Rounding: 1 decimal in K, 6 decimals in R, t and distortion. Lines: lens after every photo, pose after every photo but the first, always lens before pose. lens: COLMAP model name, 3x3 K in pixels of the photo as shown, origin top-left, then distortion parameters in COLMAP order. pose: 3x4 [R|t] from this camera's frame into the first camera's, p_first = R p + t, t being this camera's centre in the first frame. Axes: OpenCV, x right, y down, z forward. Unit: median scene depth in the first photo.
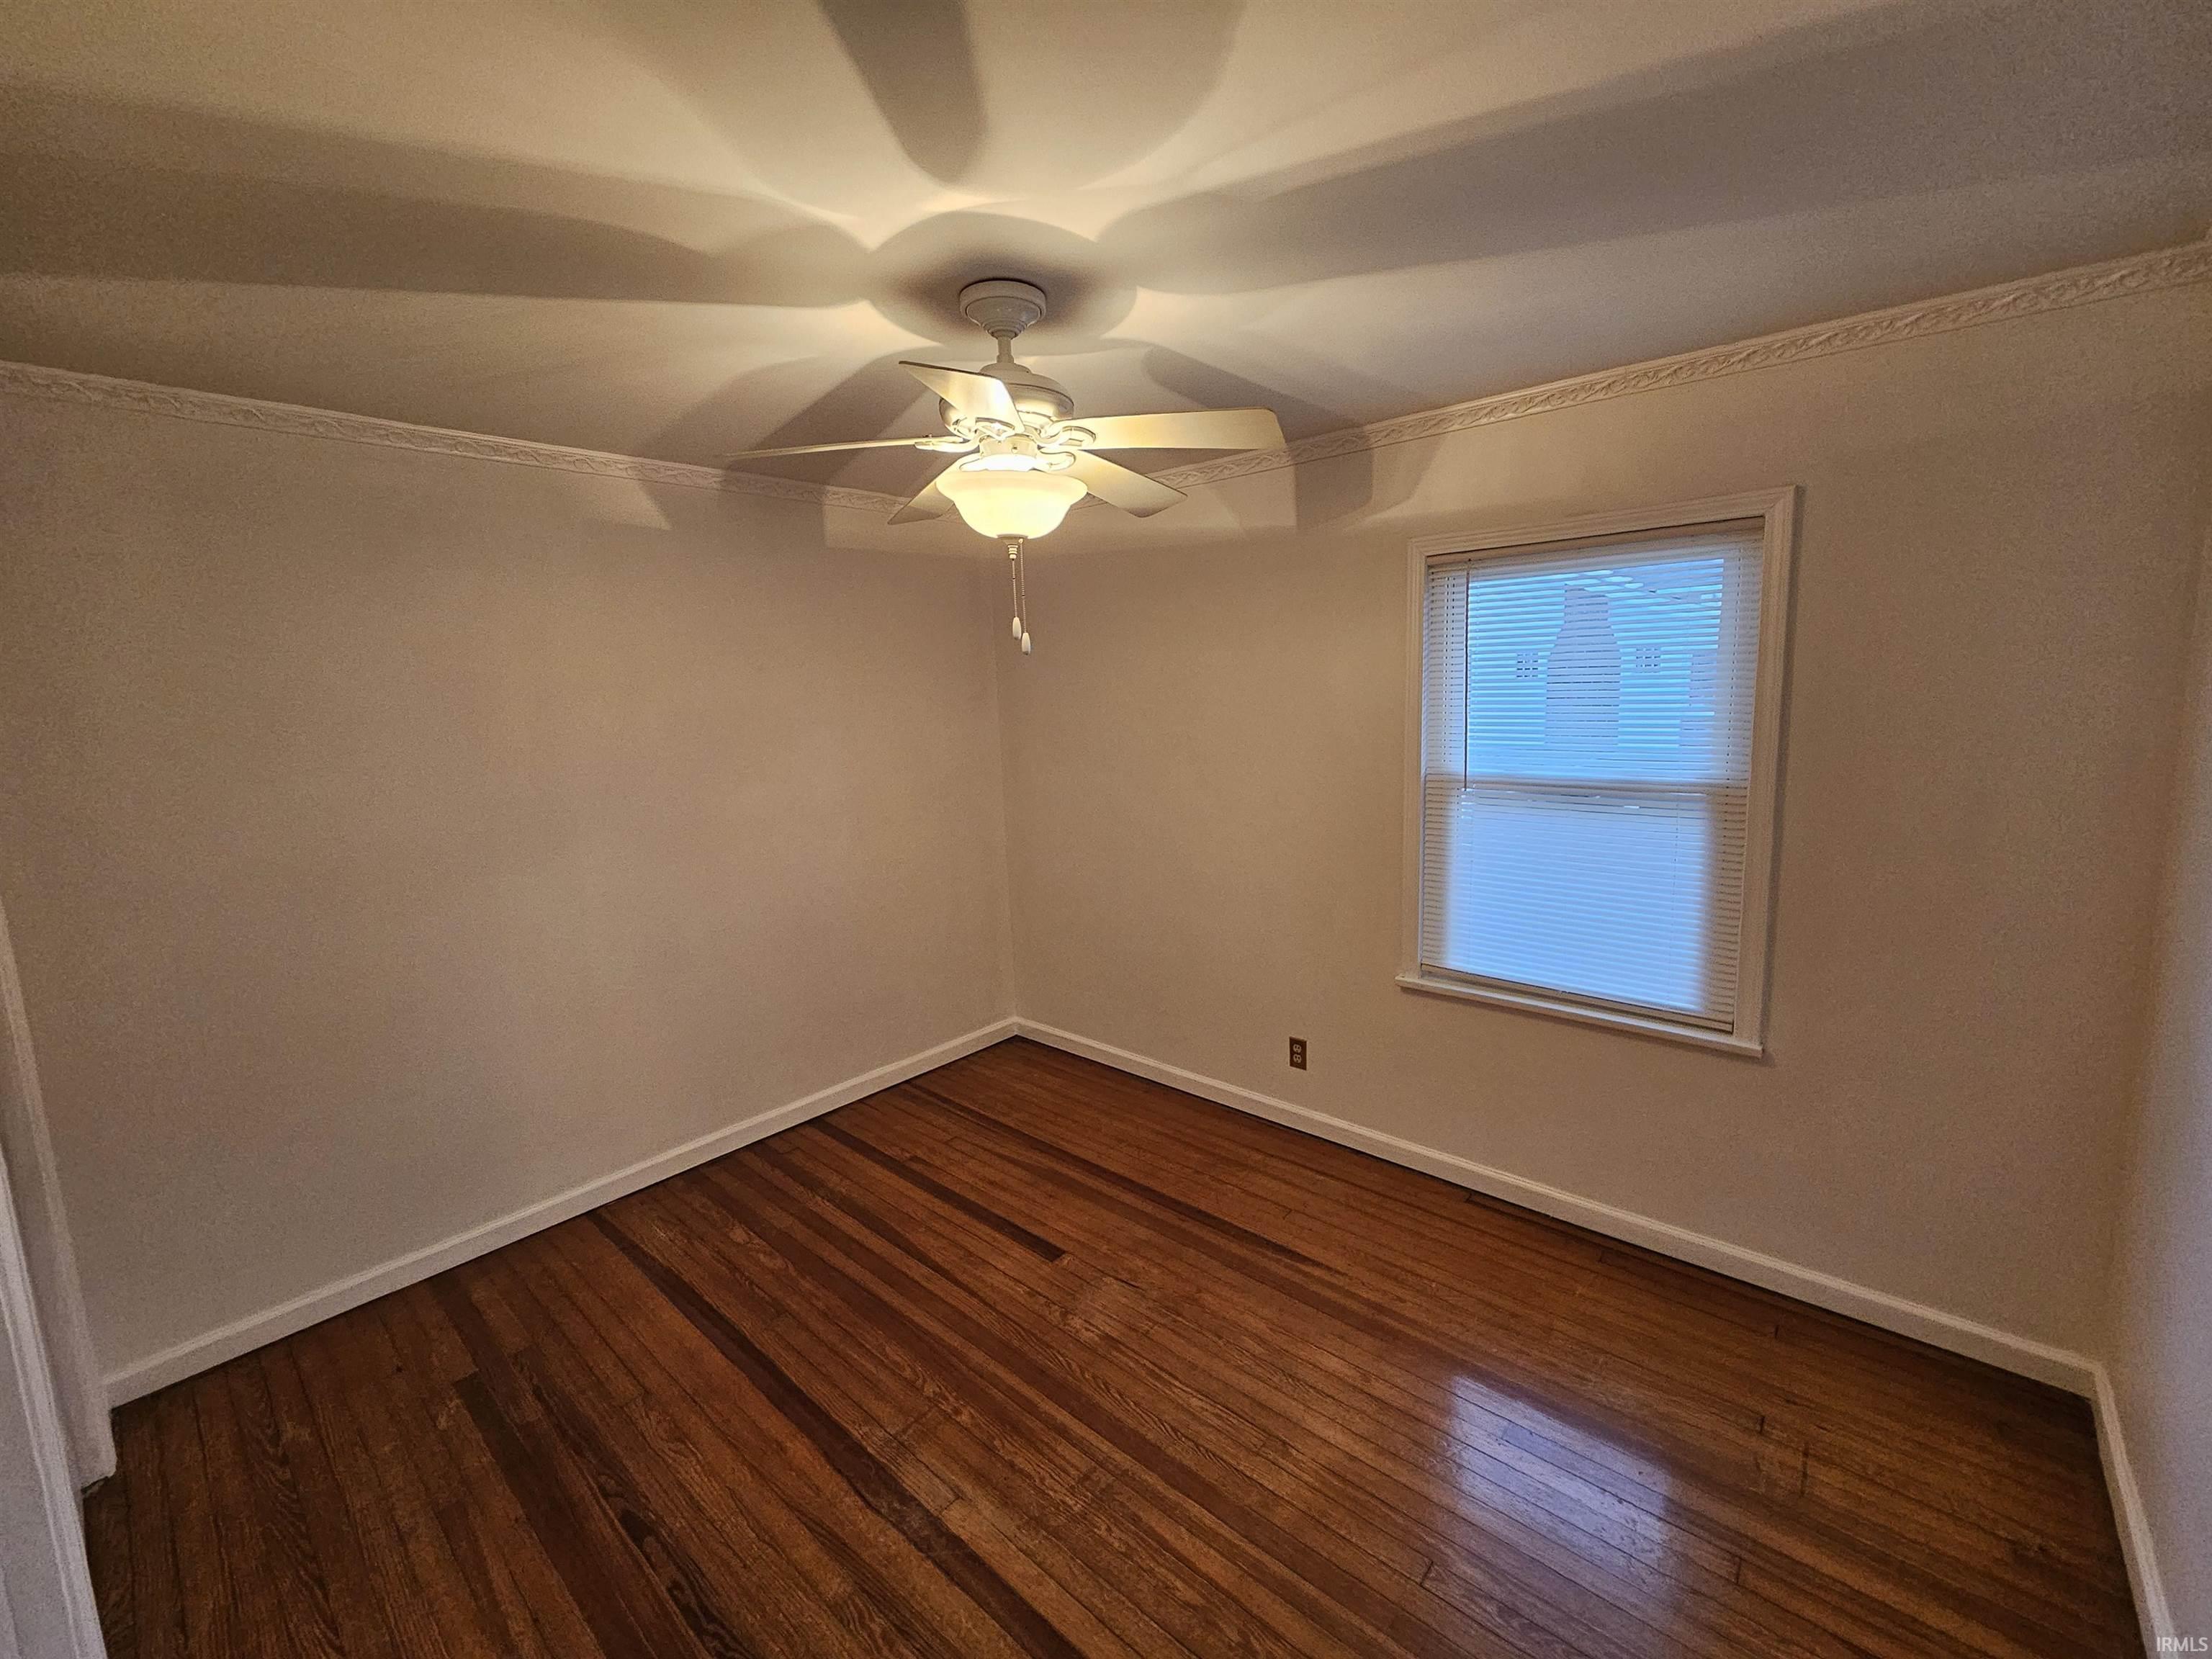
lens RADIAL K [[912.2, 0, 1111.8], [0, 912.2, 821.2], [0, 0, 1]] dist [0.003241, -0.000708]
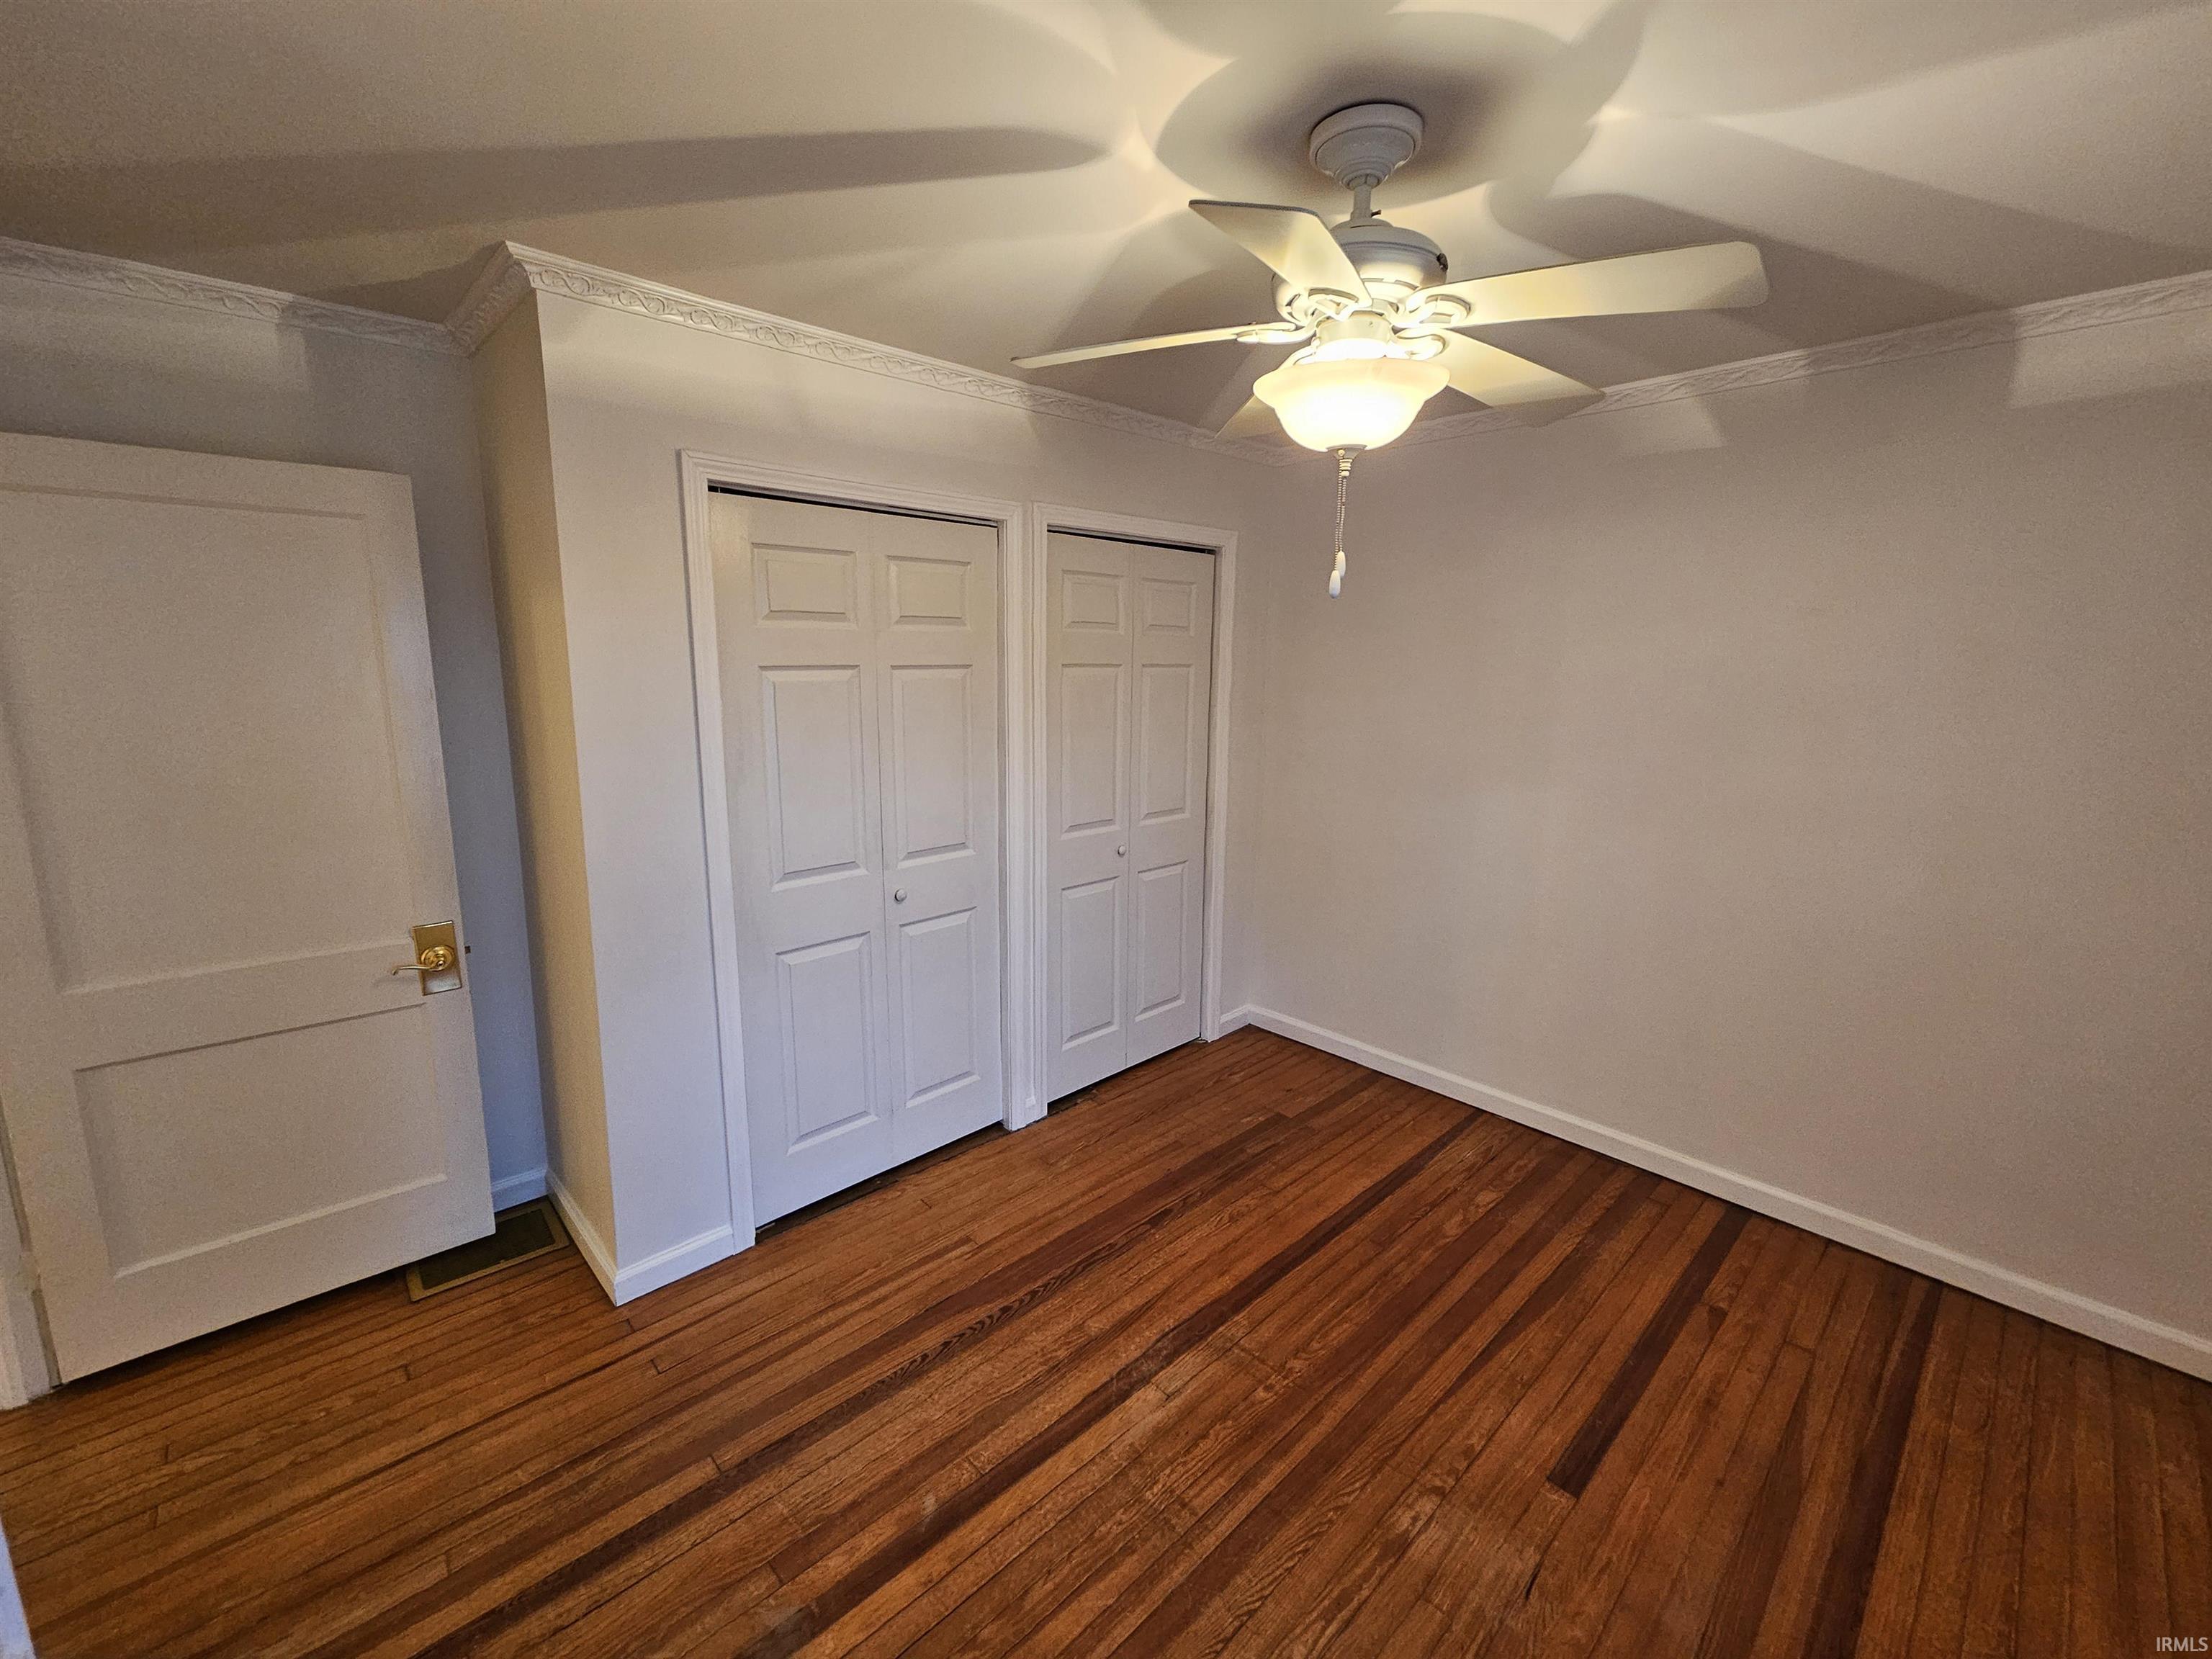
lens RADIAL K [[912.2, 0, 1111.1], [0, 912.2, 820.9], [0, 0, 1]] dist [0.003241, -0.000708]
pose [[-0.083442, 0.215605, -0.972909, 0.666503], [-0.154418, 0.961723, 0.226370, -0.130113], [0.984476, 0.169123, -0.046955, 0.785588]]
